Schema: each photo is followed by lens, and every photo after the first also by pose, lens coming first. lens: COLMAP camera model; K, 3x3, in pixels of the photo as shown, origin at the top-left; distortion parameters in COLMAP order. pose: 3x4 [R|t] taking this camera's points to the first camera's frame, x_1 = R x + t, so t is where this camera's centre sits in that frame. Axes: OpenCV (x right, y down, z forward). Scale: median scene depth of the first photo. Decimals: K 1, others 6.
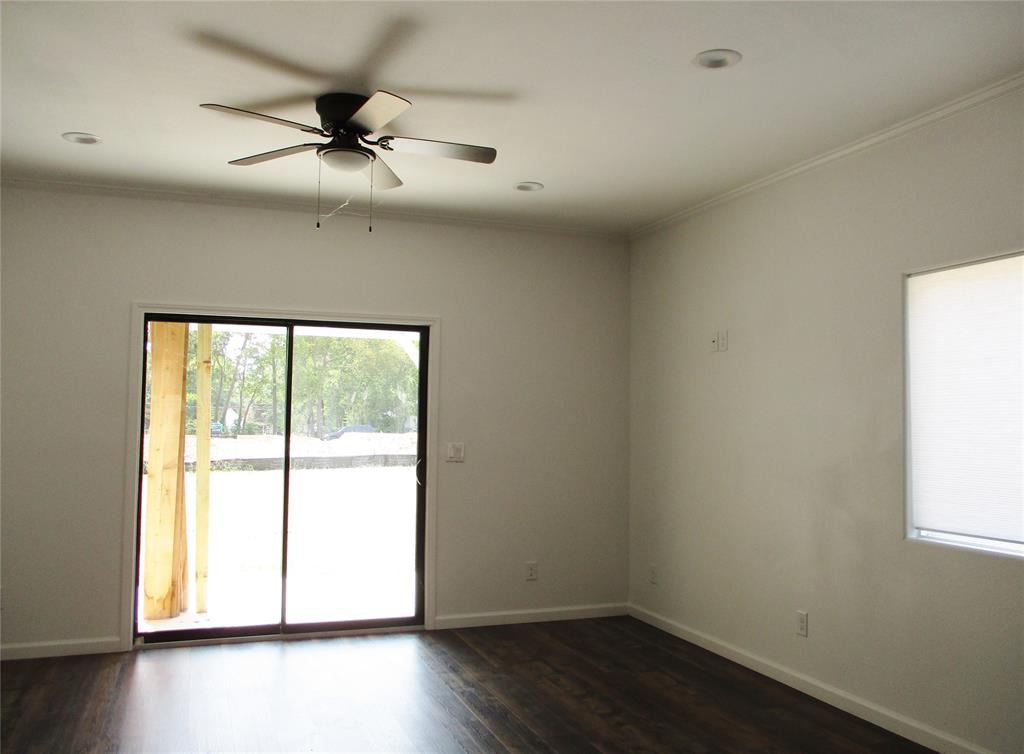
lens RADIAL K [[852.4, 0, 512.0], [0, 852.4, 377.0], [0, 0, 1]] dist [-0.038698, 0.011912]
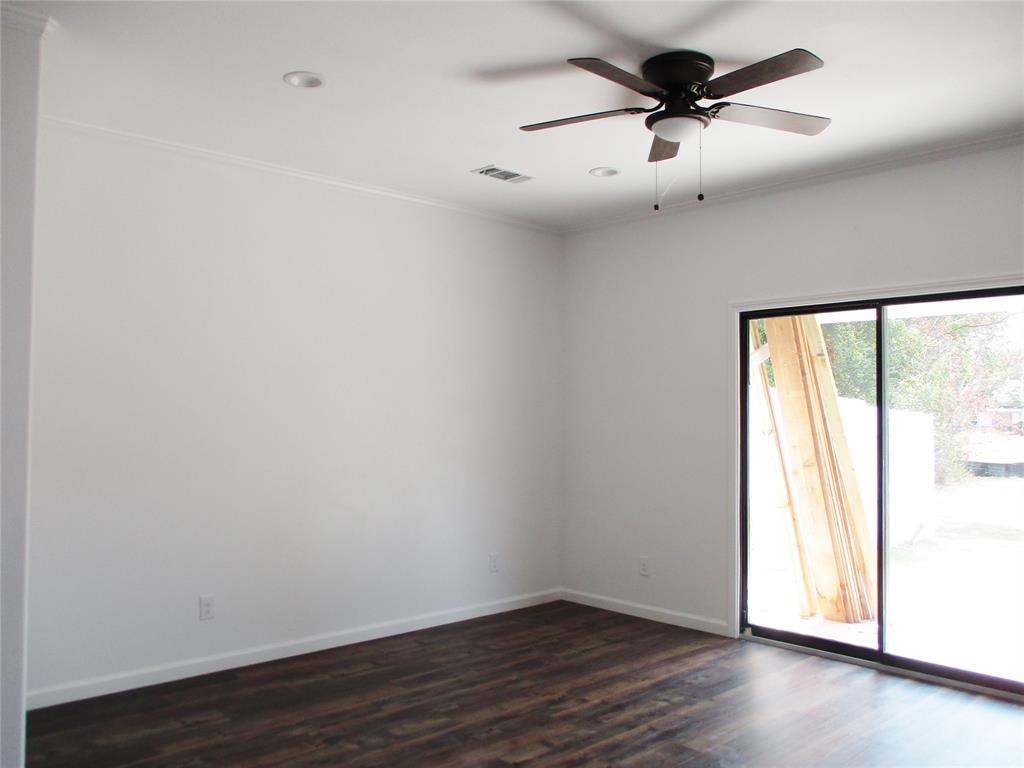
lens RADIAL K [[847.8, 0, 512.0], [0, 847.8, 384.0], [0, 0, 1]] dist [-0.032262, 0.003443]
pose [[0.390787, -0.036140, -0.919772, 0.380375], [0.047837, 0.998676, -0.018916, 0.016570], [0.919237, -0.036607, 0.391998, 0.325359]]
